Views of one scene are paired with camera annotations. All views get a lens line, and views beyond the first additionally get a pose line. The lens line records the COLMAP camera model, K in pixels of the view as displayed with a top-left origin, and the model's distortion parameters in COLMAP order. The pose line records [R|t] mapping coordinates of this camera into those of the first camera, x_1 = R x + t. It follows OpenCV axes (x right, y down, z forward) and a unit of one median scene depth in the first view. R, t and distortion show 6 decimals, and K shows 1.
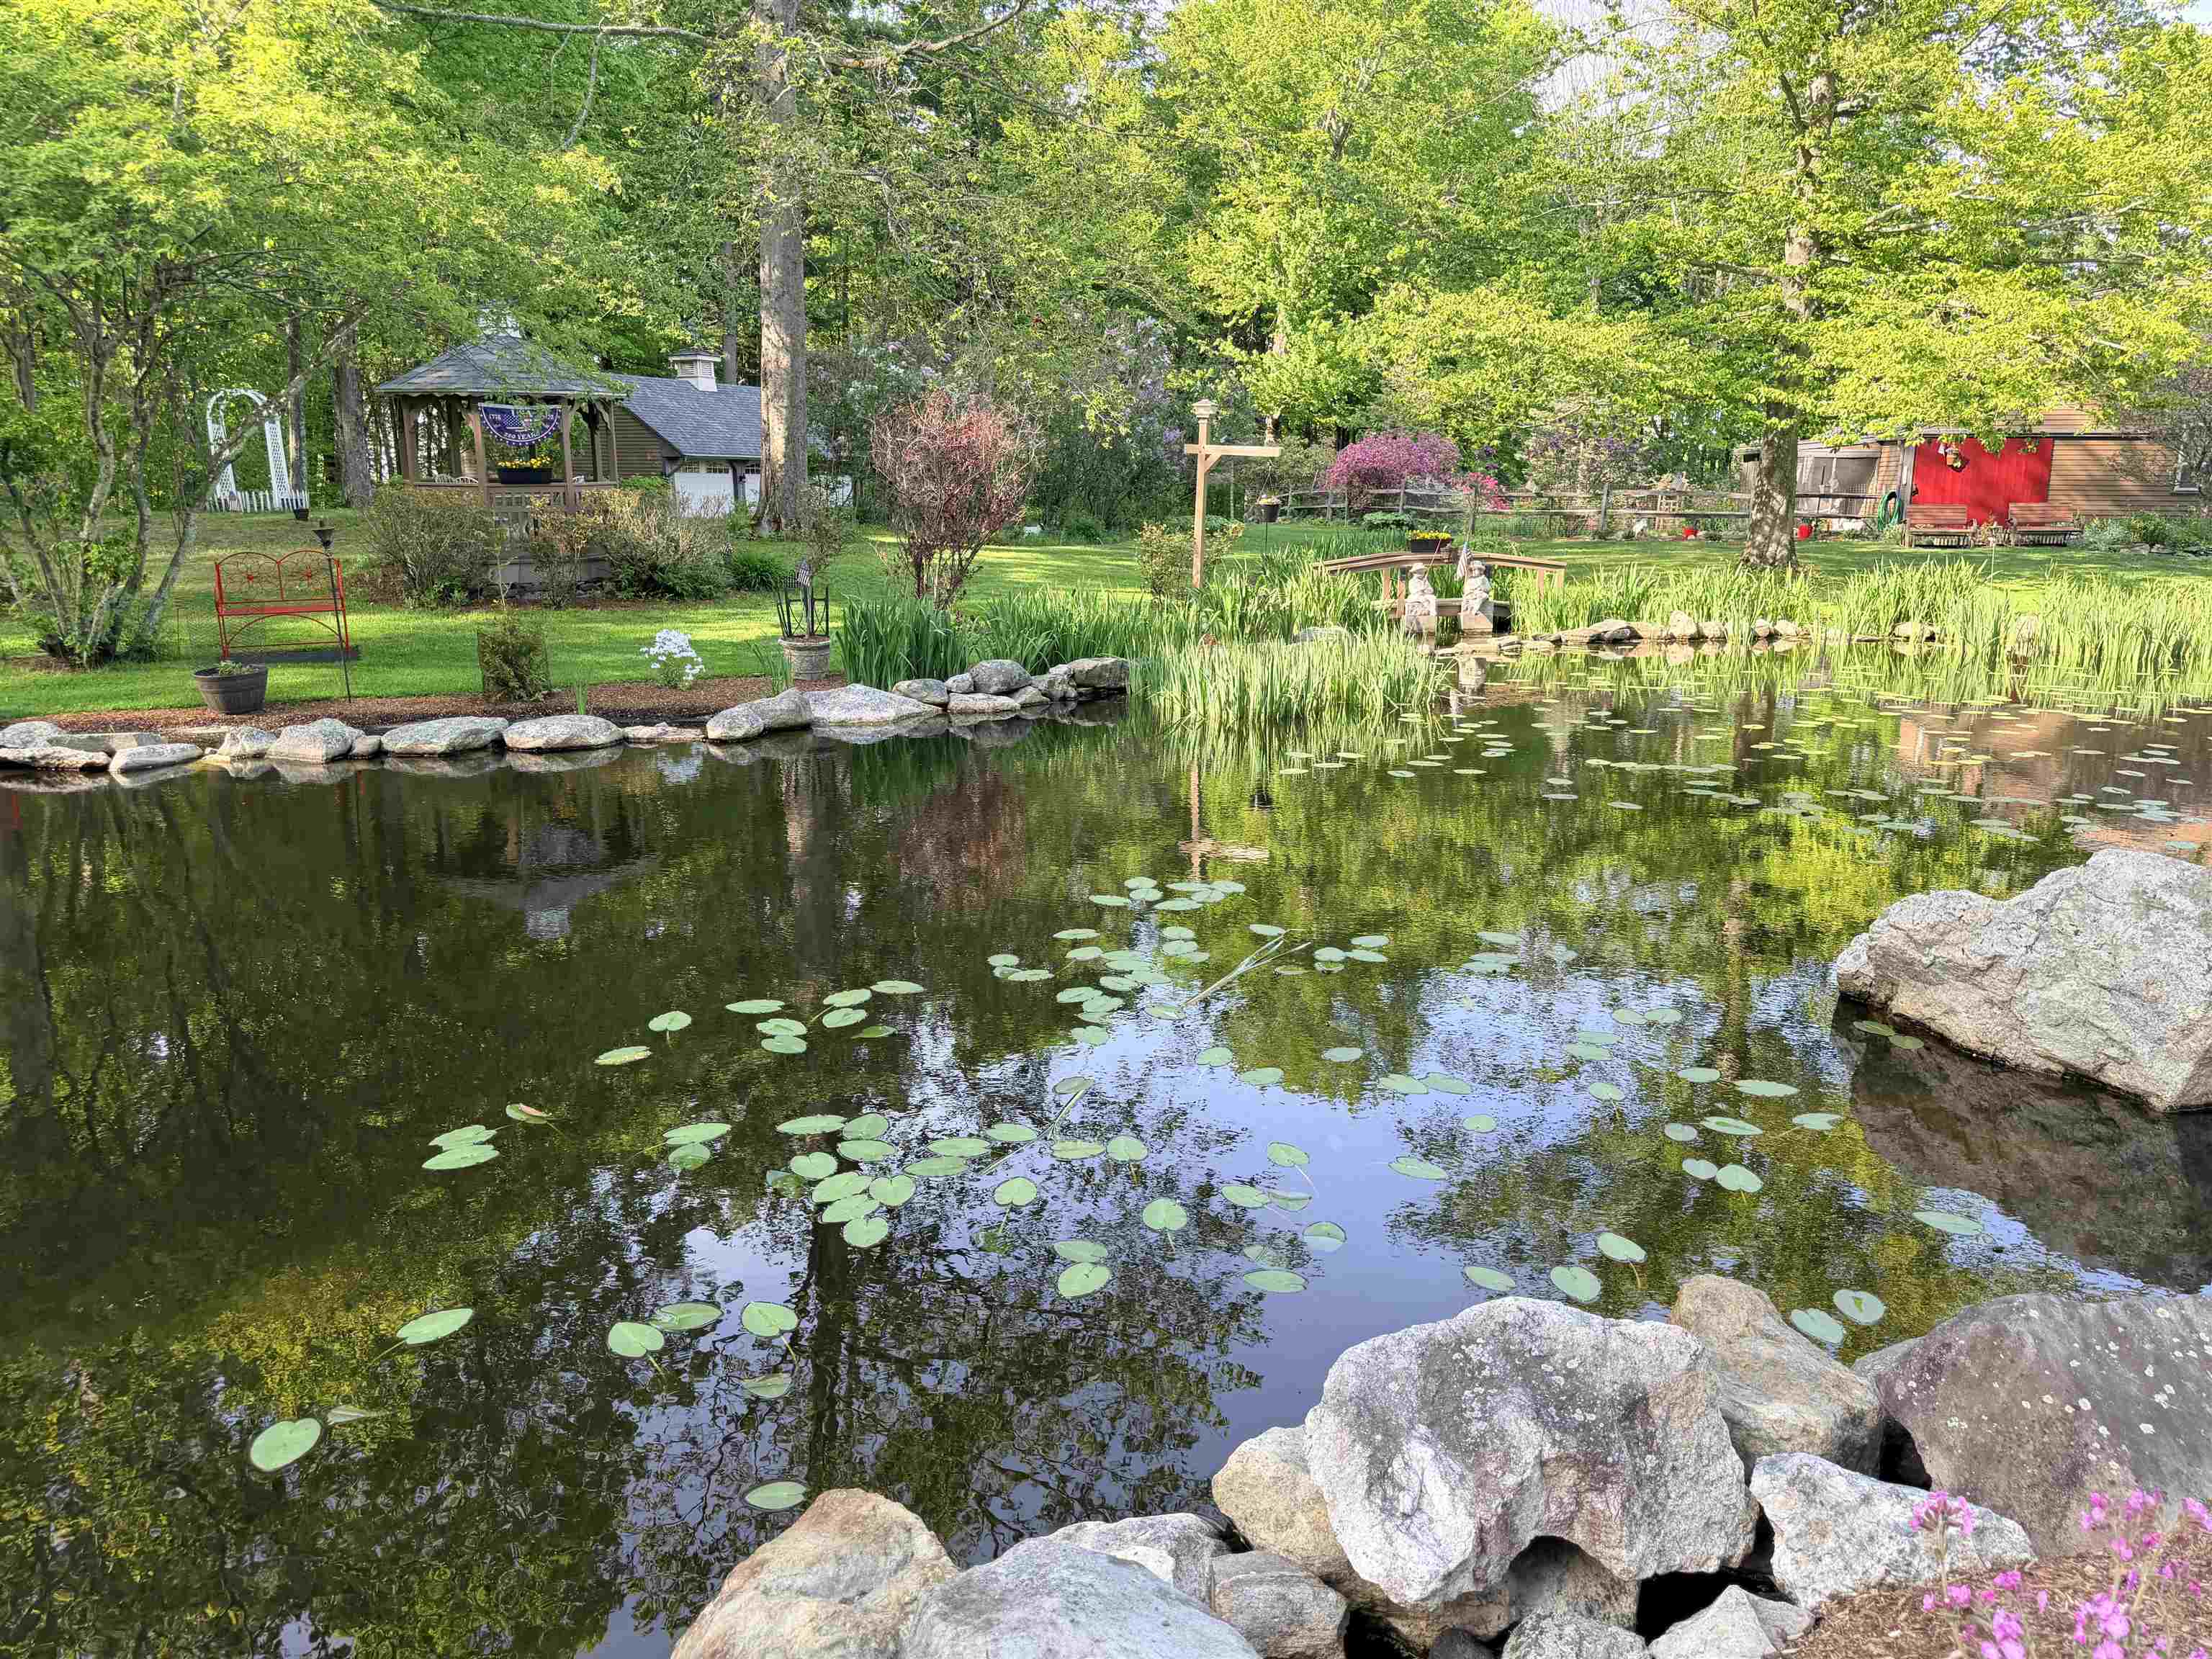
lens RADIAL K [[1535.2, 0, 1106.0], [0, 1535.2, 829.5], [0, 0, 1]] dist [0.122925, -0.120539]
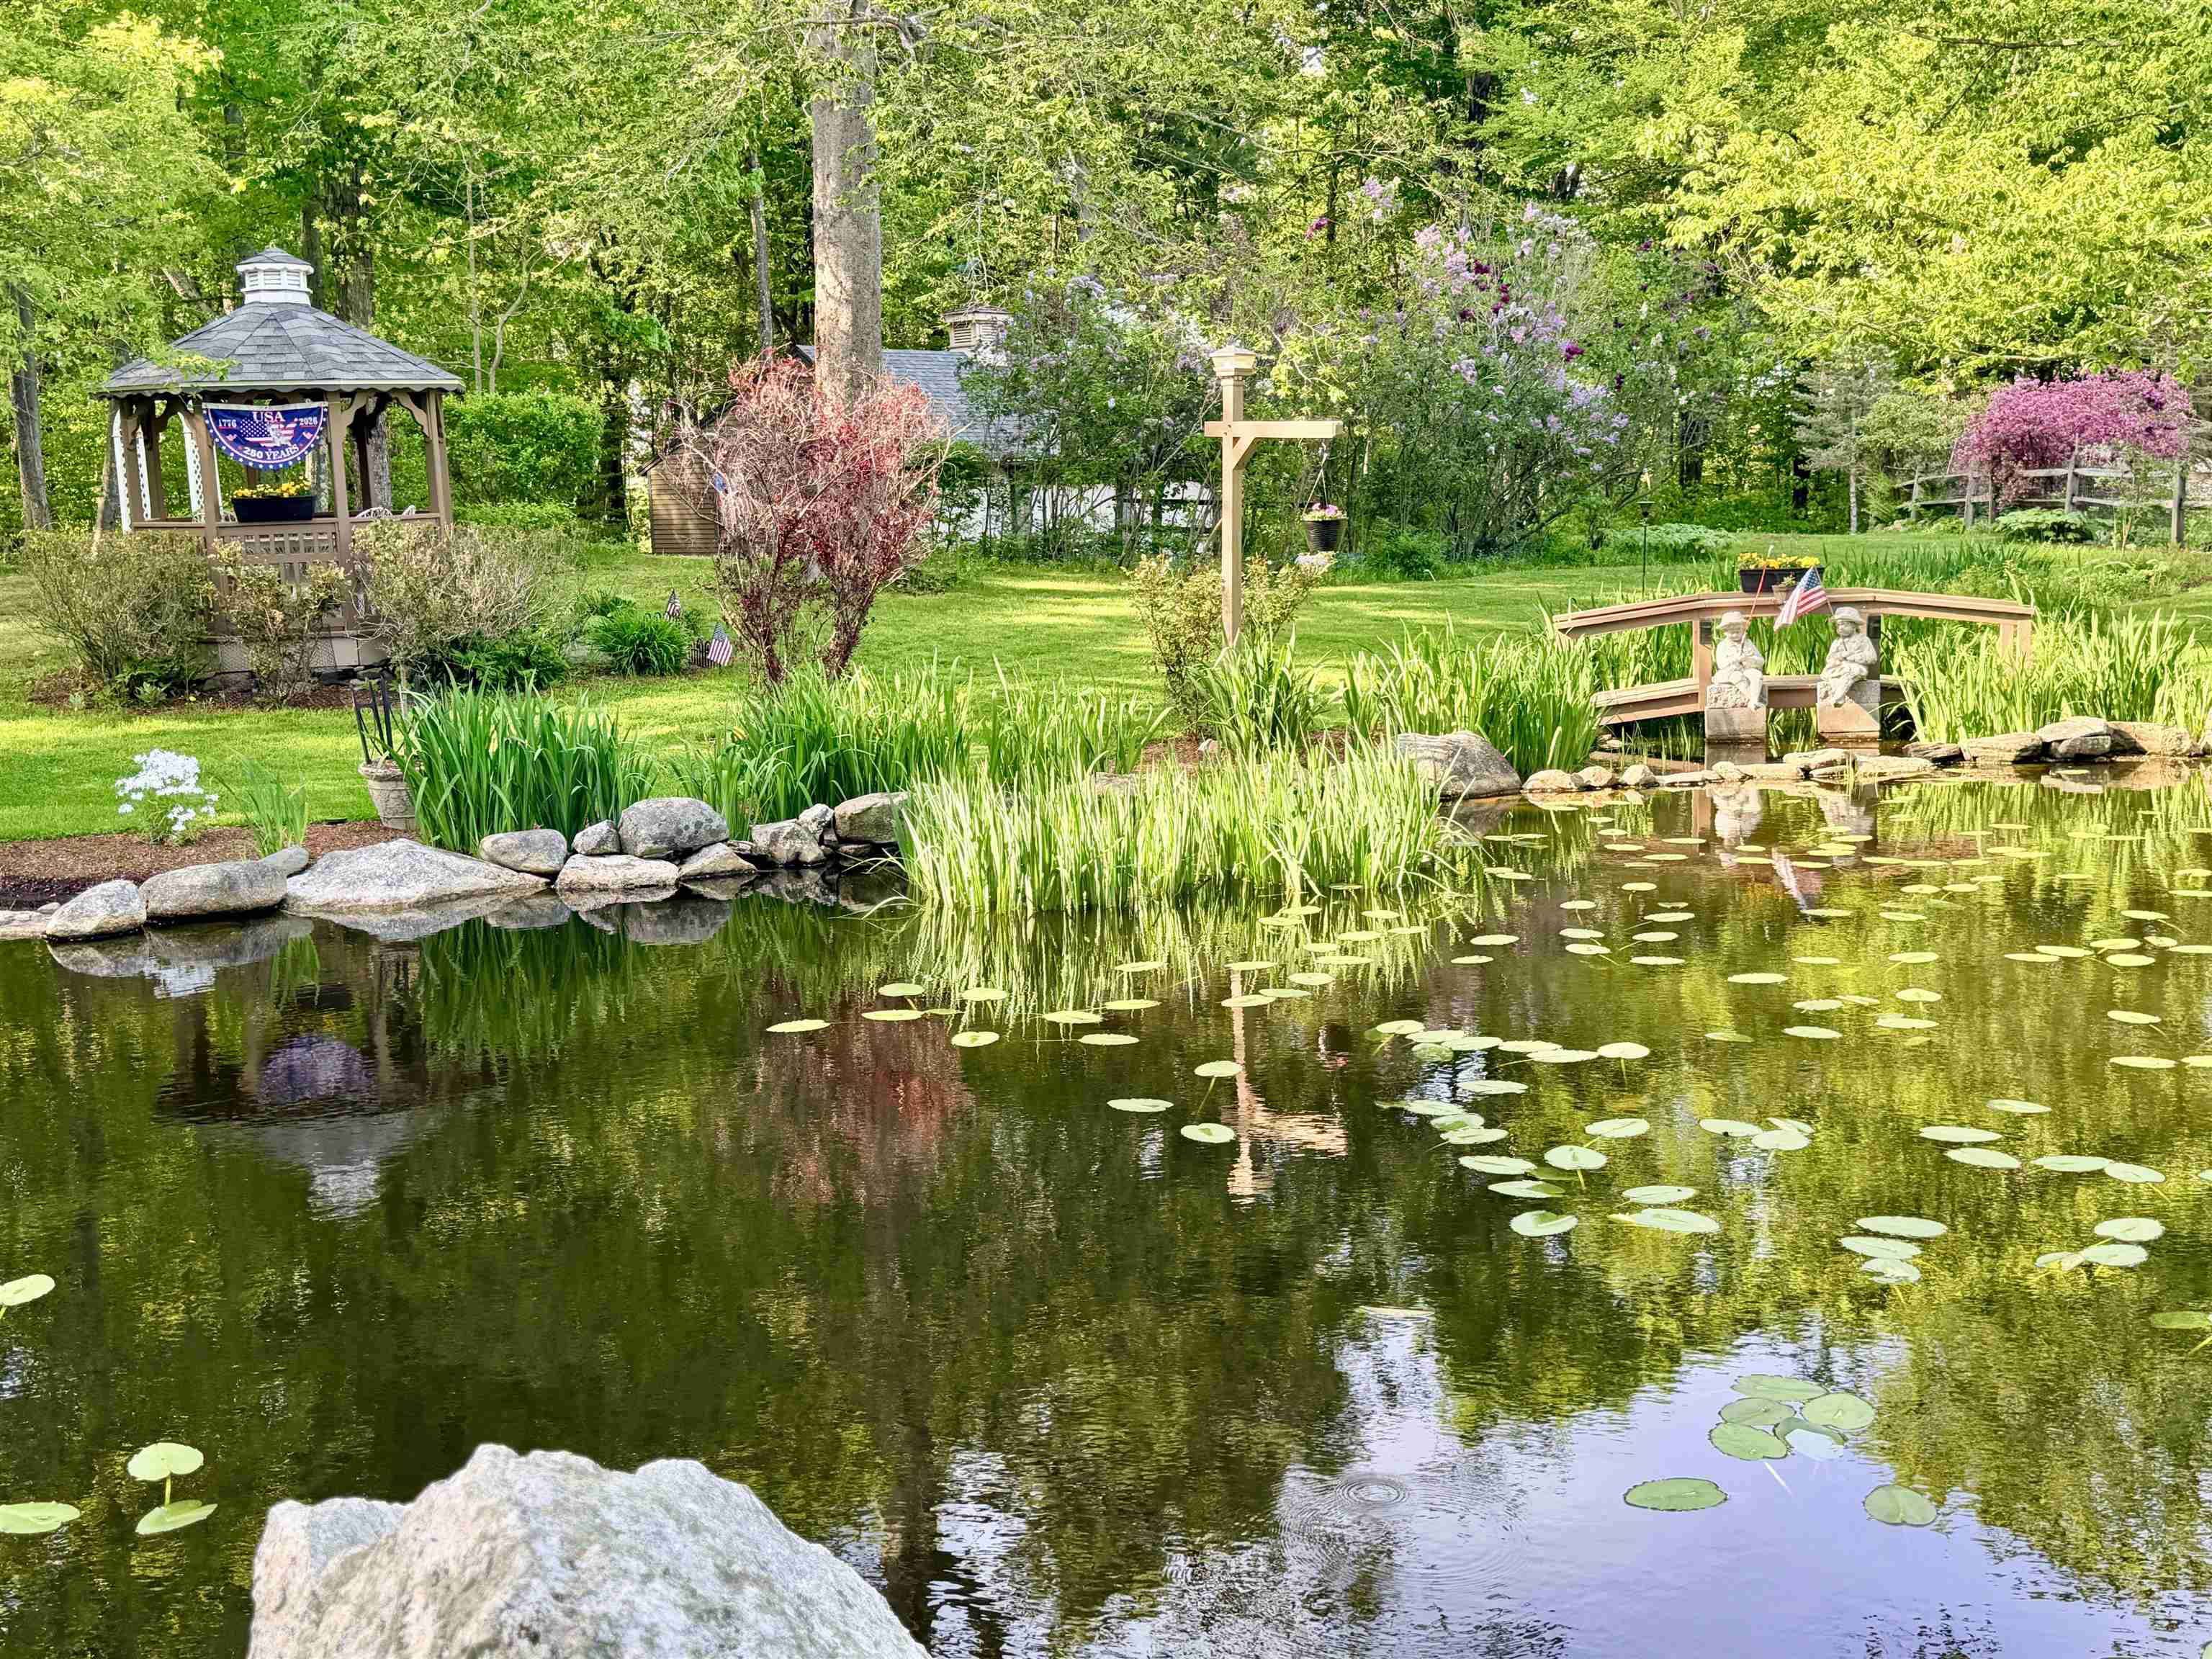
lens RADIAL K [[2416.1, 0, 1106.0], [0, 2416.1, 829.5], [0, 0, 1]] dist [0.063783, -0.000033]
pose [[0.954657, 0.011768, -0.297477, 0.307292], [-0.034435, 0.996877, -0.071072, -0.032790], [0.295711, 0.078093, 0.952080, 0.146955]]
